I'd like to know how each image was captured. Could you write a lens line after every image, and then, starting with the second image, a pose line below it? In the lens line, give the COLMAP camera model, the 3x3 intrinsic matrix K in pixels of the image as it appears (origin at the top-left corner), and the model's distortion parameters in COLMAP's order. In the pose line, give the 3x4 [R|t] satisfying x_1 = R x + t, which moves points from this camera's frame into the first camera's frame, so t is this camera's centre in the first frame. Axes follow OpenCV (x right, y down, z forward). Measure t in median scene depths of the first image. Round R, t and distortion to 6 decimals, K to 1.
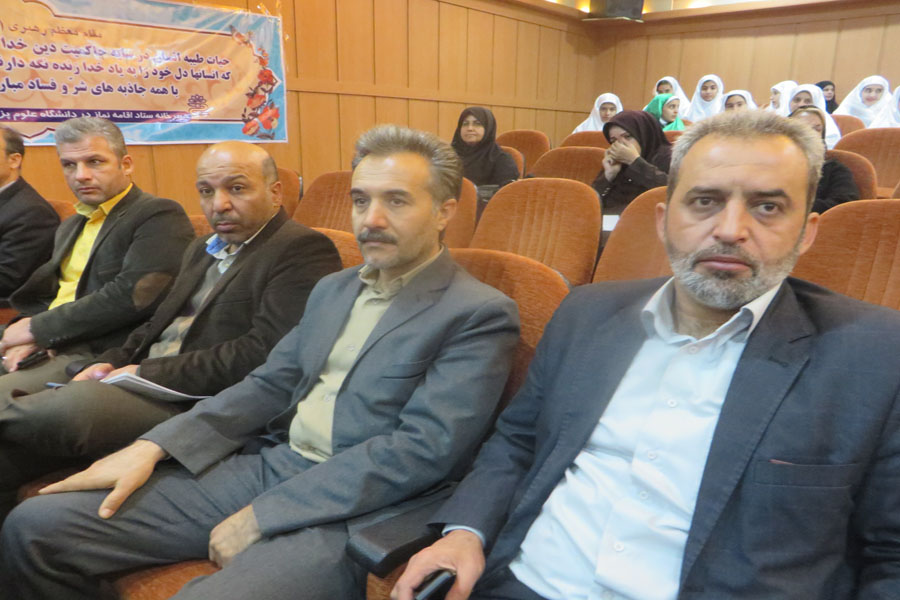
lens RADIAL K [[647.7, 0, 453.5], [0, 647.7, 314.7], [0, 0, 1]] dist [-0.026466, -0.003756]
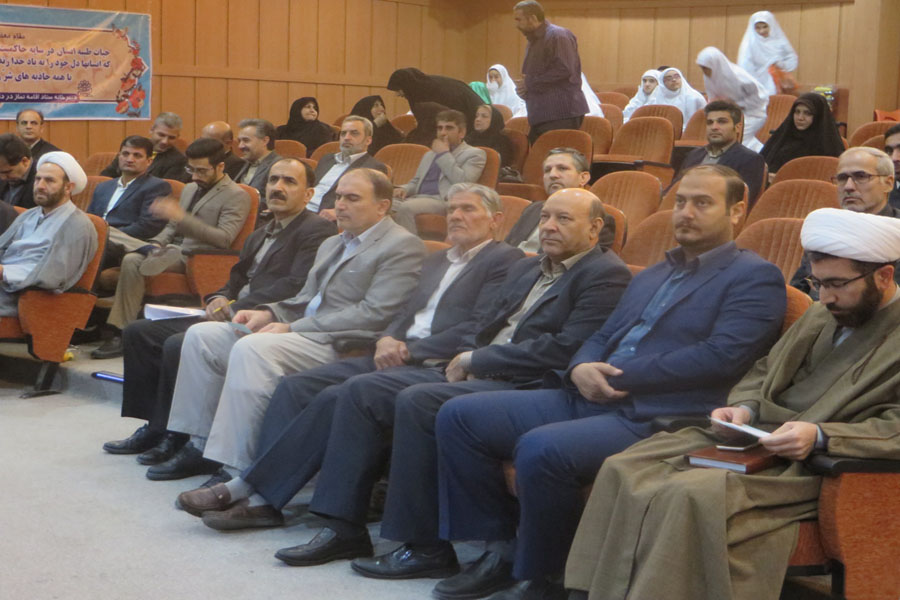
lens RADIAL K [[1585.4, 0, 452.2], [0, 1585.4, 295.1], [0, 0, 1]] dist [-0.132995, 0.000000]
pose [[0.997185, 0.002886, 0.074924, 0.062859], [0.008828, 0.987789, -0.155547, 0.496564], [-0.074458, 0.155771, 0.984983, -1.806079]]
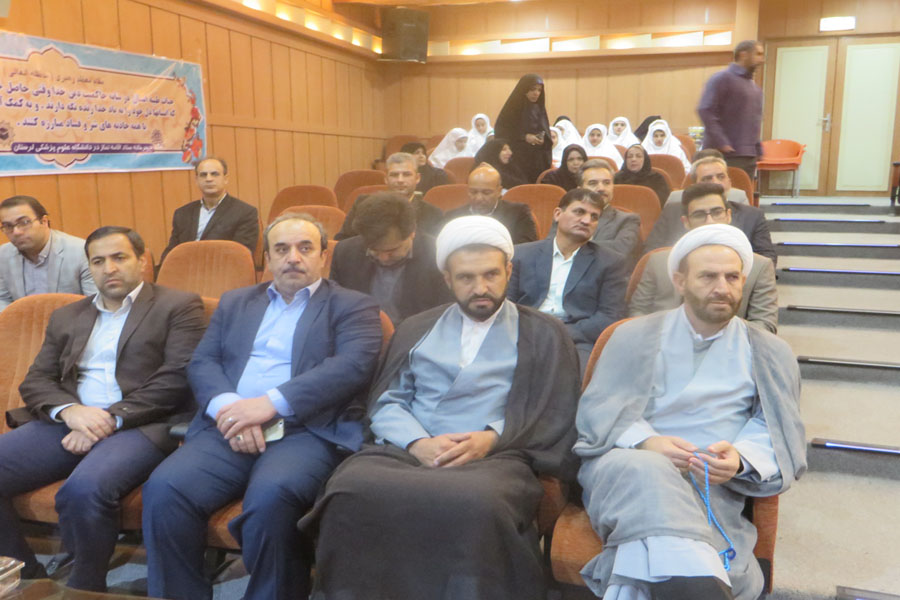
lens RADIAL K [[856.1, 0, 447.0], [0, 856.1, 297.6], [0, 0, 1]] dist [-0.037529, 0.000000]
pose [[0.890815, -0.088088, 0.445746, -0.626583], [0.135220, 0.987974, -0.074992, 0.144449], [-0.433779, 0.127077, 0.892013, -0.558929]]
